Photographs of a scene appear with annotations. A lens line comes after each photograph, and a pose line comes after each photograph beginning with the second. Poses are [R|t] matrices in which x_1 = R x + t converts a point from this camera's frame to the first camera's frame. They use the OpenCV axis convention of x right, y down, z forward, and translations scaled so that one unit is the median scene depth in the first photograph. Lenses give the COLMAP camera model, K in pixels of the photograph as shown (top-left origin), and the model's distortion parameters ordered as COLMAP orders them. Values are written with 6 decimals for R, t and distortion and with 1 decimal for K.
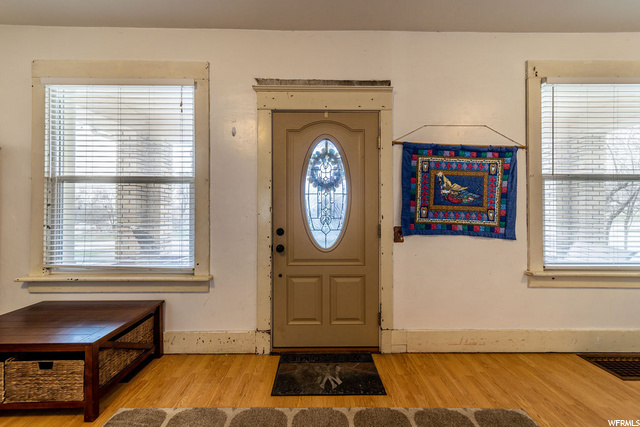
lens RADIAL K [[232.0, 0, 320.0], [0, 232.0, 213.5], [0, 0, 1]] dist [0.016000, -0.000015]
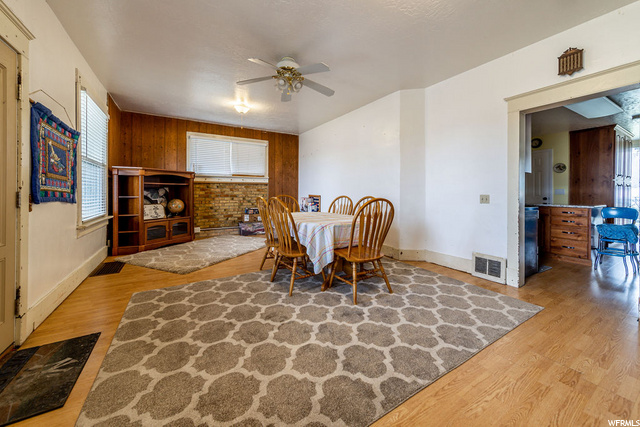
lens RADIAL K [[243.2, 0, 327.0], [0, 243.2, 192.7], [0, 0, 1]] dist [0.000942, 0.000176]
pose [[-0.525698, -0.005176, 0.850655, -1.049000], [-0.009041, 0.999959, 0.000497, 0.039628], [-0.850623, -0.007429, -0.525724, 0.522855]]
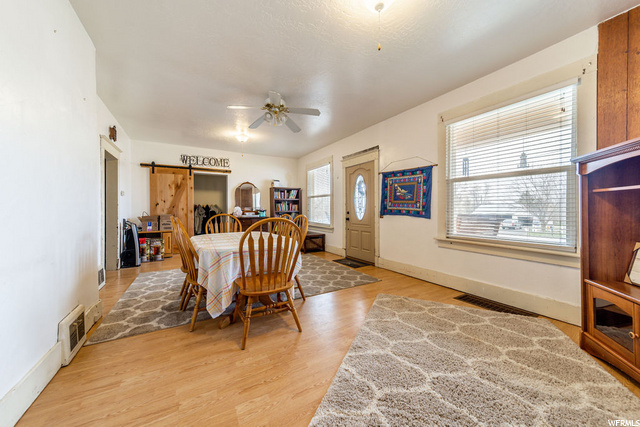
lens RADIAL K [[221.3, 0, 320.6], [0, 221.3, 209.8], [0, 0, 1]] dist [0.000394, 0.000039]
pose [[0.505613, -0.000004, -0.862760, 1.849665], [0.008201, 0.999955, 0.004802, 0.029548], [0.862721, -0.009503, 0.505590, -0.549867]]
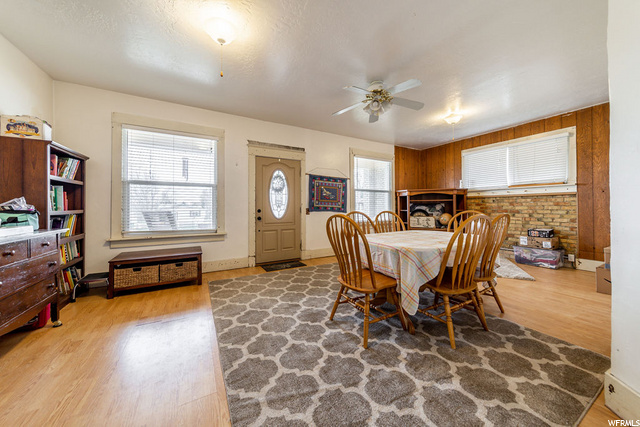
lens RADIAL K [[227.1, 0, 322.4], [0, 227.1, 205.4], [0, 0, 1]] dist [0.000273, 0.000025]
pose [[0.876587, 0.000135, 0.481243, -0.680792], [0.000543, 0.999999, -0.001269, 0.030149], [-0.481242, 0.001374, 0.876586, -1.176242]]
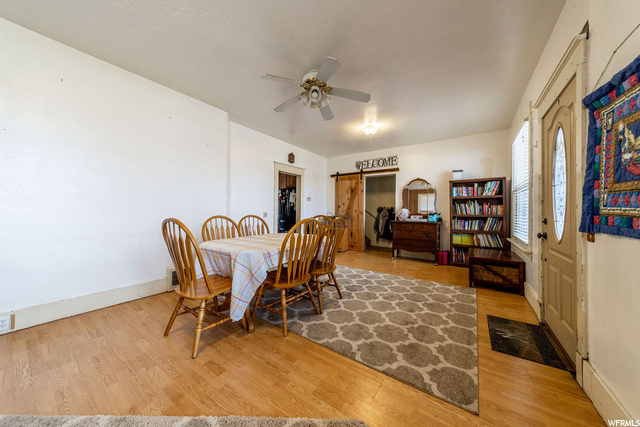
lens RADIAL K [[221.3, 0, 320.6], [0, 221.3, 209.8], [0, 0, 1]] dist [0.000394, 0.000039]
pose [[-0.570600, -0.012252, -0.821137, 1.359243], [-0.006320, 0.999925, -0.010528, 0.039885], [0.821204, -0.000818, -0.570634, 0.710650]]
